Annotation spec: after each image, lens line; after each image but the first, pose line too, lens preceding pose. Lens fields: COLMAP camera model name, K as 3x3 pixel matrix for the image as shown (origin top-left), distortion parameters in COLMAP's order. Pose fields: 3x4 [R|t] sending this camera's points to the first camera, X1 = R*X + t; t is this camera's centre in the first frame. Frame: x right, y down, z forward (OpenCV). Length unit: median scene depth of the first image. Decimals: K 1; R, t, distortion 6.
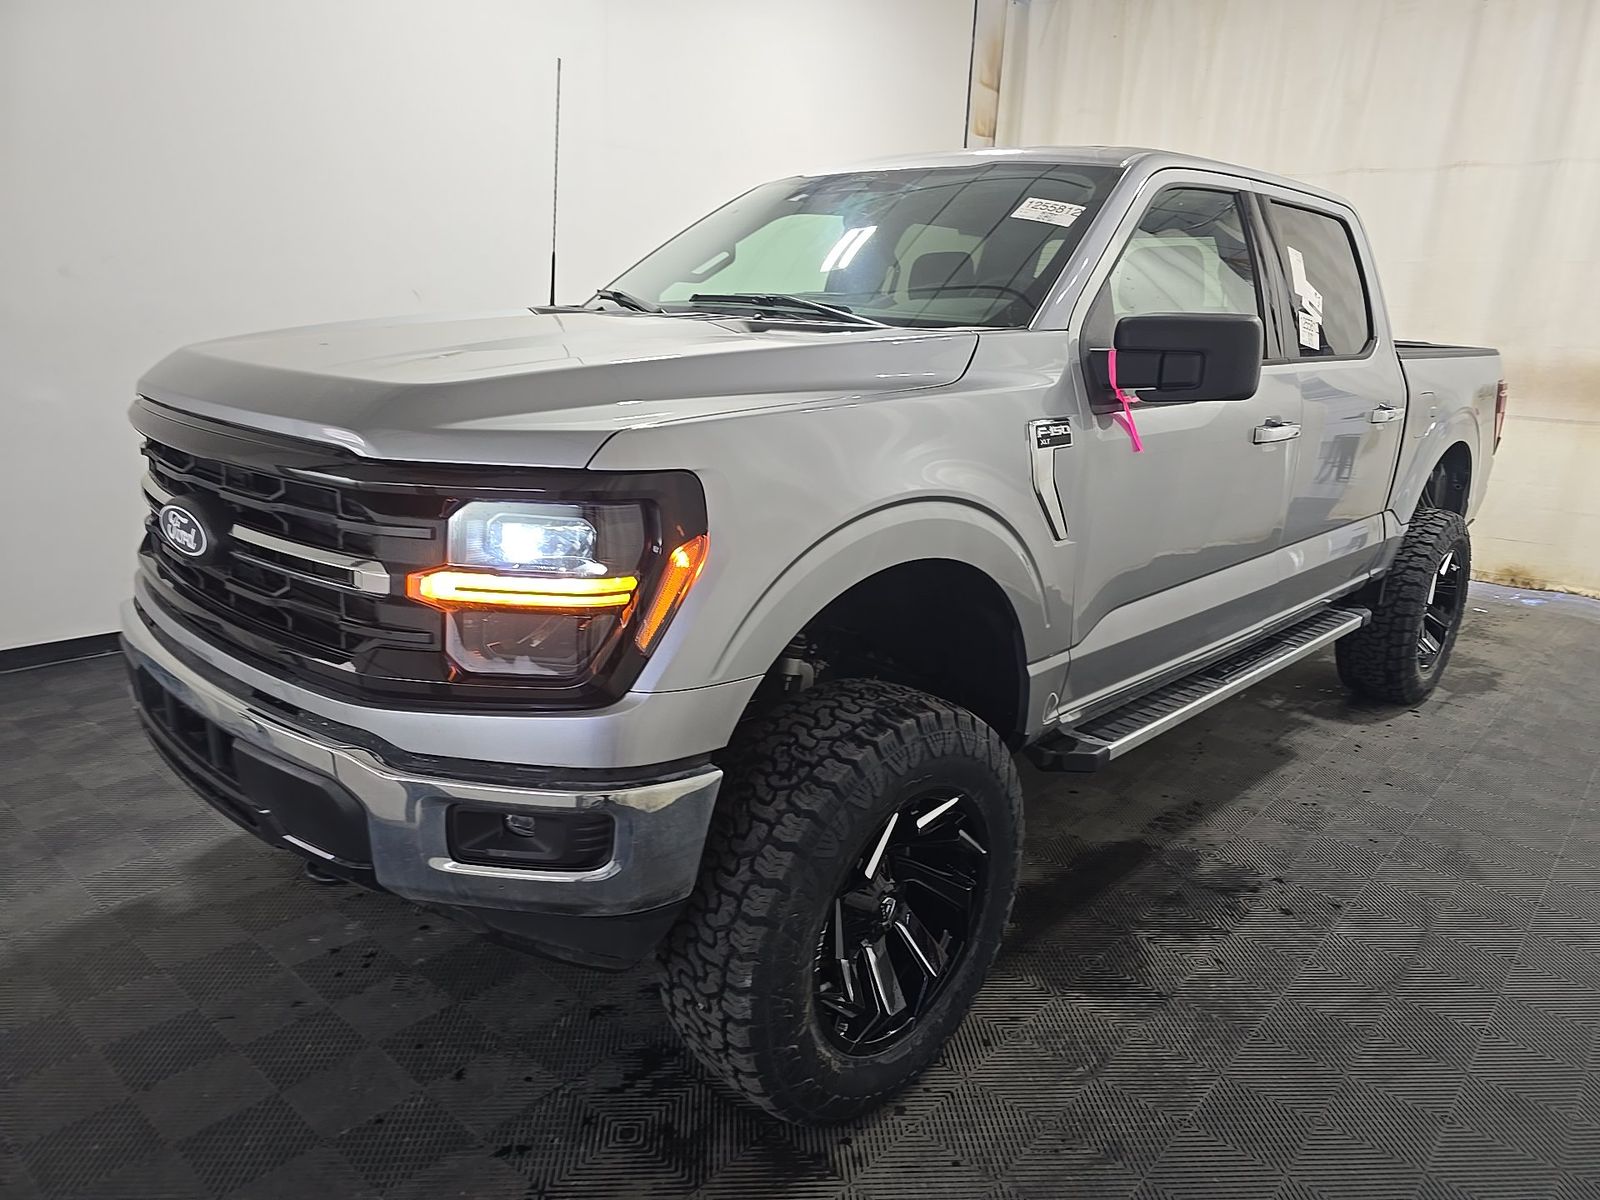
lens RADIAL K [[1073.4, 0, 818.0], [0, 1073.4, 596.0], [0, 0, 1]] dist [0.049546, -0.039529]
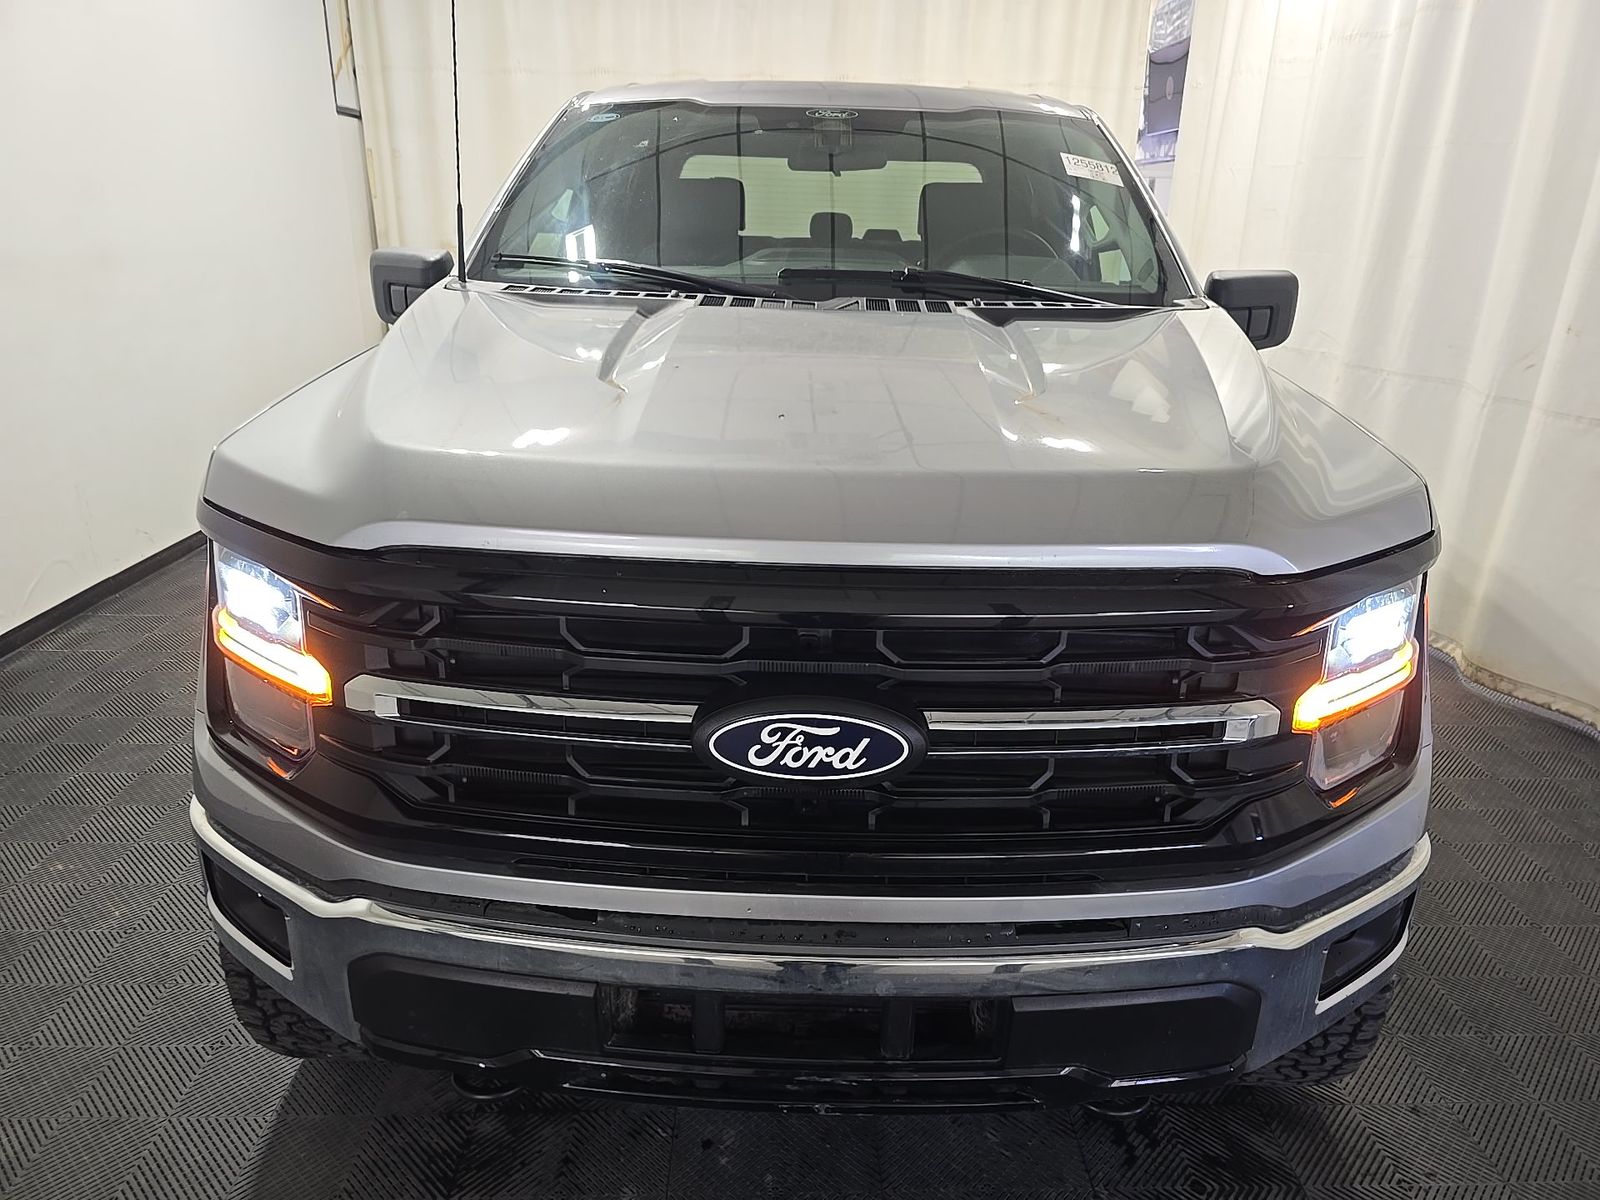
lens RADIAL K [[1073.4, 0, 818.0], [0, 1073.4, 596.0], [0, 0, 1]] dist [0.049546, -0.039529]
pose [[0.736038, -0.245081, 0.631018, -0.899202], [0.173966, 0.969336, 0.173561, -0.238347], [-0.654205, -0.017972, 0.756103, 0.495953]]
